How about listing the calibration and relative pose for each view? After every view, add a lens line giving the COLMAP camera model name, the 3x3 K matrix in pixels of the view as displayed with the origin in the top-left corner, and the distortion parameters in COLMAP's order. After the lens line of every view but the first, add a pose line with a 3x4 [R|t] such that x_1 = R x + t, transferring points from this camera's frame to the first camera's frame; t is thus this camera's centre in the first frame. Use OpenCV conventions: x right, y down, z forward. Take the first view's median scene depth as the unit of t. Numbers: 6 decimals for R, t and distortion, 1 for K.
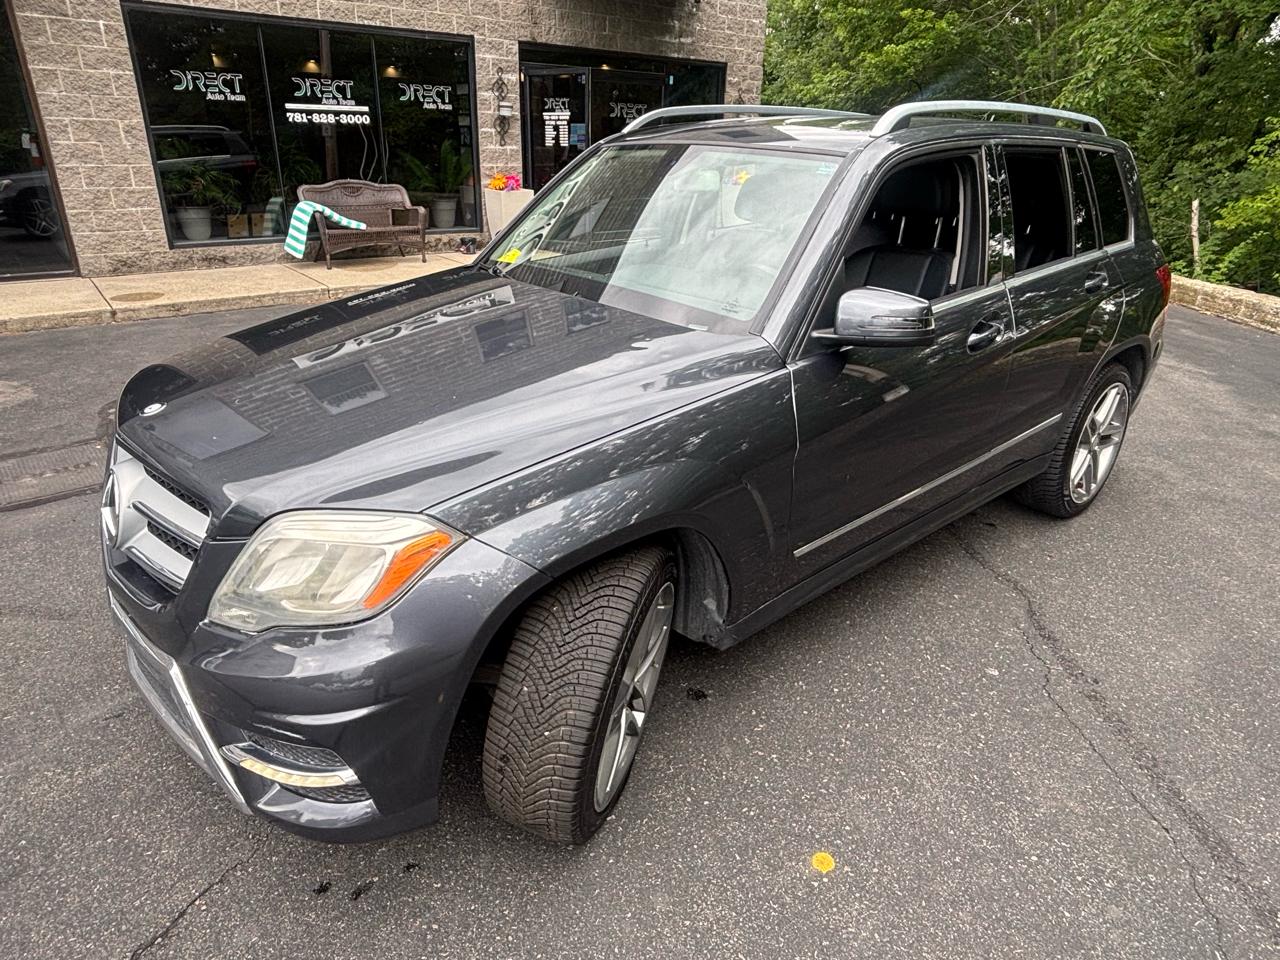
lens RADIAL K [[771.2, 0, 614.8], [0, 771.2, 481.4], [0, 0, 1]] dist [0.005574, -0.019058]
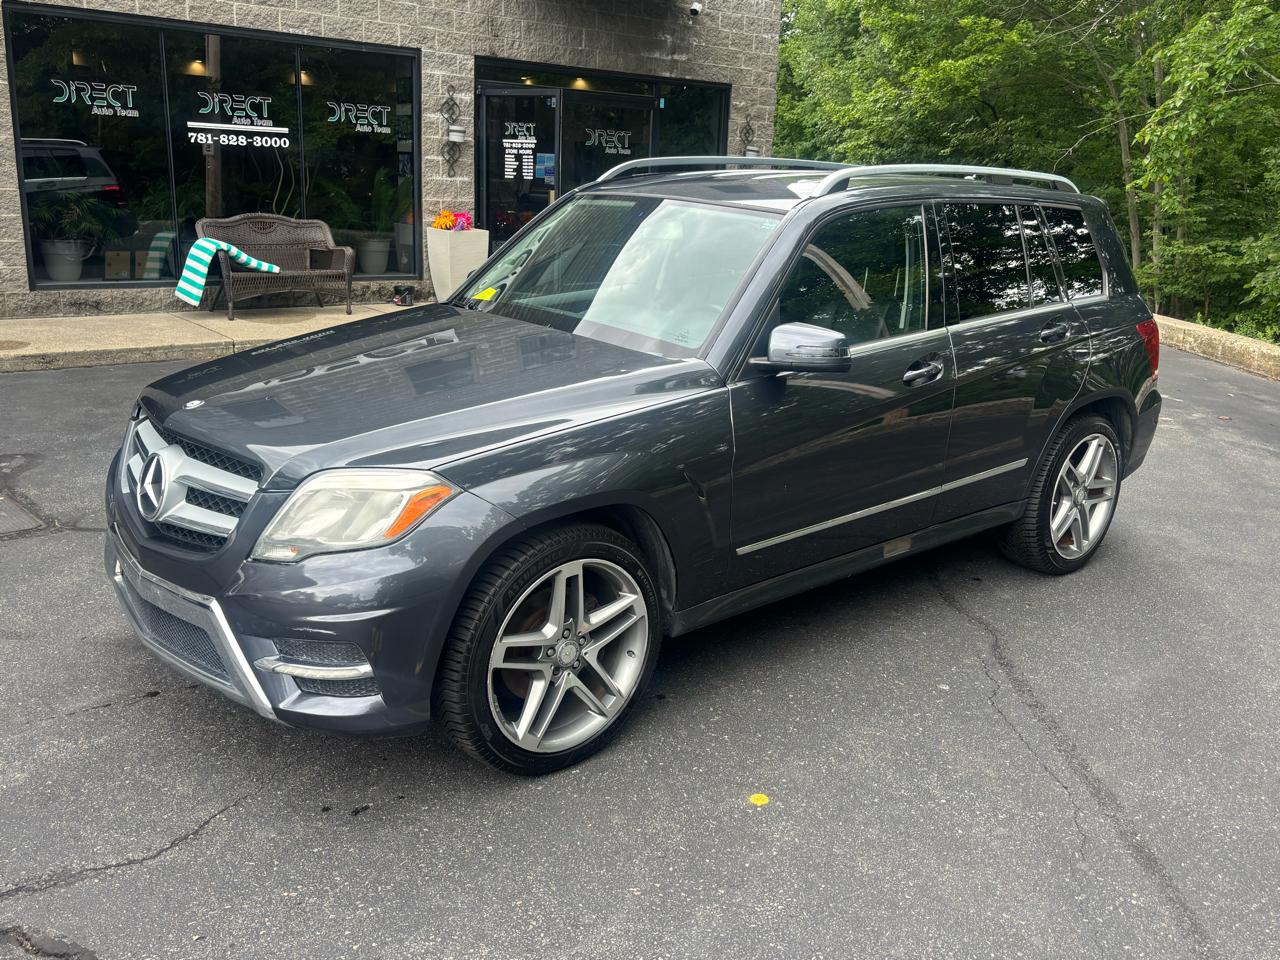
lens RADIAL K [[1156.3, 0, 644.2], [0, 1156.3, 490.6], [0, 0, 1]] dist [0.005350, 0.034422]
pose [[0.998832, 0.011253, 0.046995, 0.002640], [-0.004561, 0.990120, -0.140150, 0.063037], [-0.048107, 0.139772, 0.989014, -0.173804]]
